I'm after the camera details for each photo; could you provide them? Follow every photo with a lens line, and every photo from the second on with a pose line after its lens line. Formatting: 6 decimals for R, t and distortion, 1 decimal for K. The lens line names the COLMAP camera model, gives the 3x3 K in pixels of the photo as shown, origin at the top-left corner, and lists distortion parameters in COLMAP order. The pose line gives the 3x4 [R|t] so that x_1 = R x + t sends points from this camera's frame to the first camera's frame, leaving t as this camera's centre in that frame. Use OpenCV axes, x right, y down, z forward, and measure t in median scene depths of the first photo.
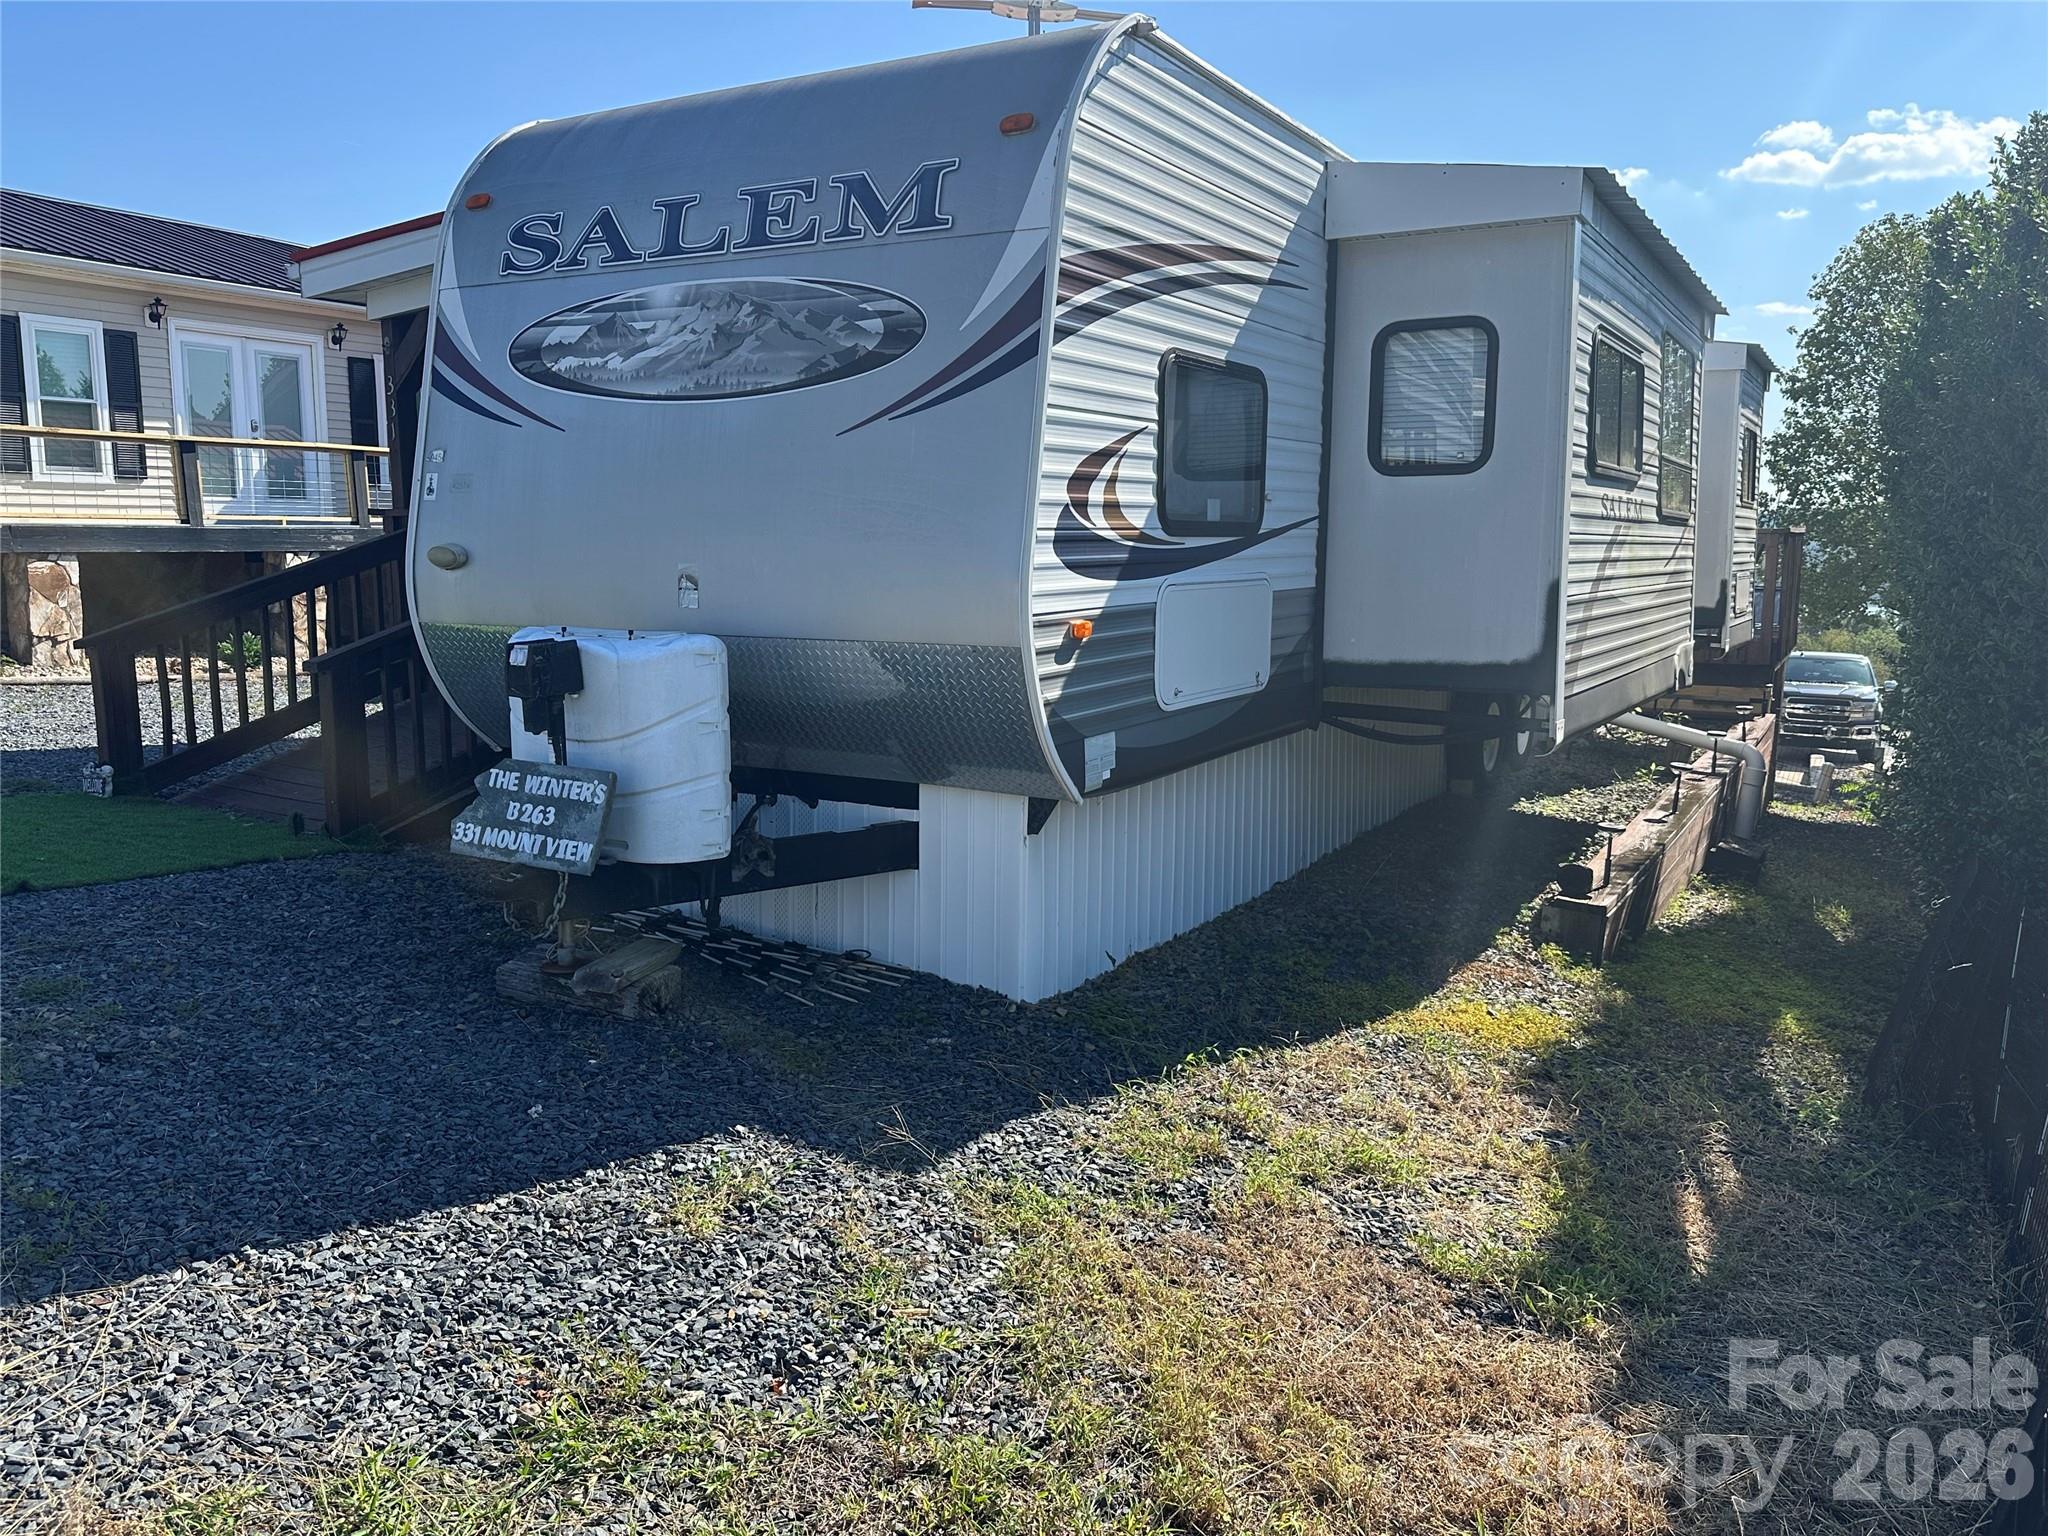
lens RADIAL K [[1533.8, 0, 1024.0], [0, 1533.8, 768.0], [0, 0, 1]] dist [0.086005, -0.000615]
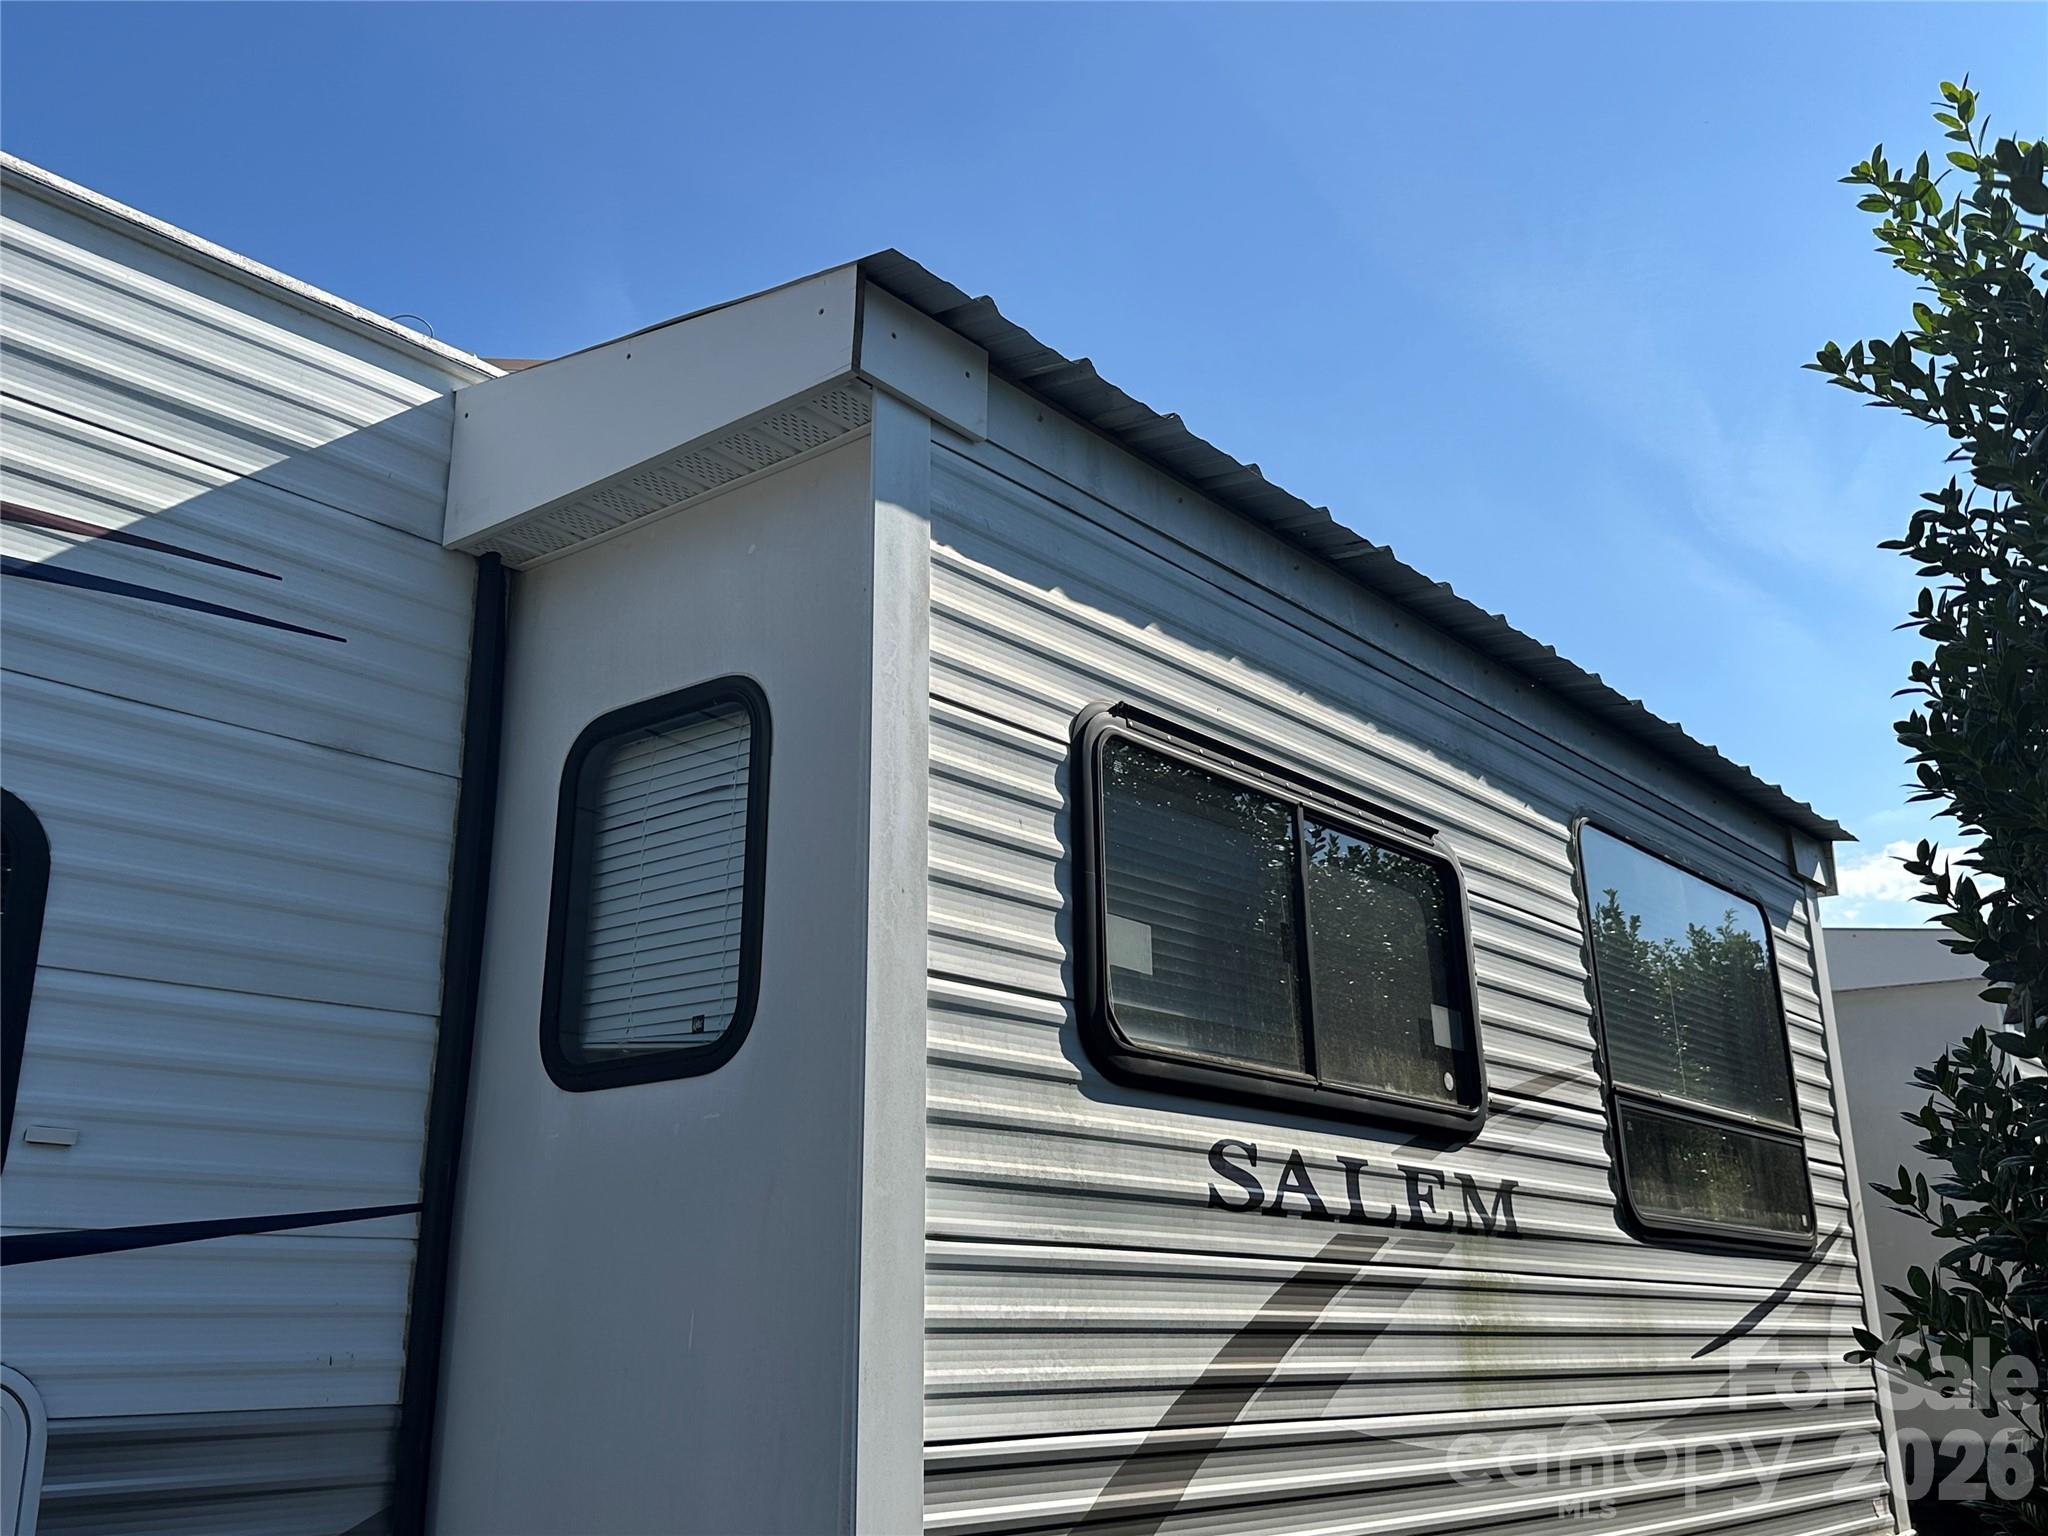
lens RADIAL K [[1843.1, 0, 1024.0], [0, 1843.1, 768.0], [0, 0, 1]] dist [0.085830, -0.010550]
pose [[0.981934, -0.055472, -0.180910, 0.425136], [-0.026459, 0.906421, -0.421546, -0.072734], [0.187365, 0.418717, 0.888578, 0.586108]]
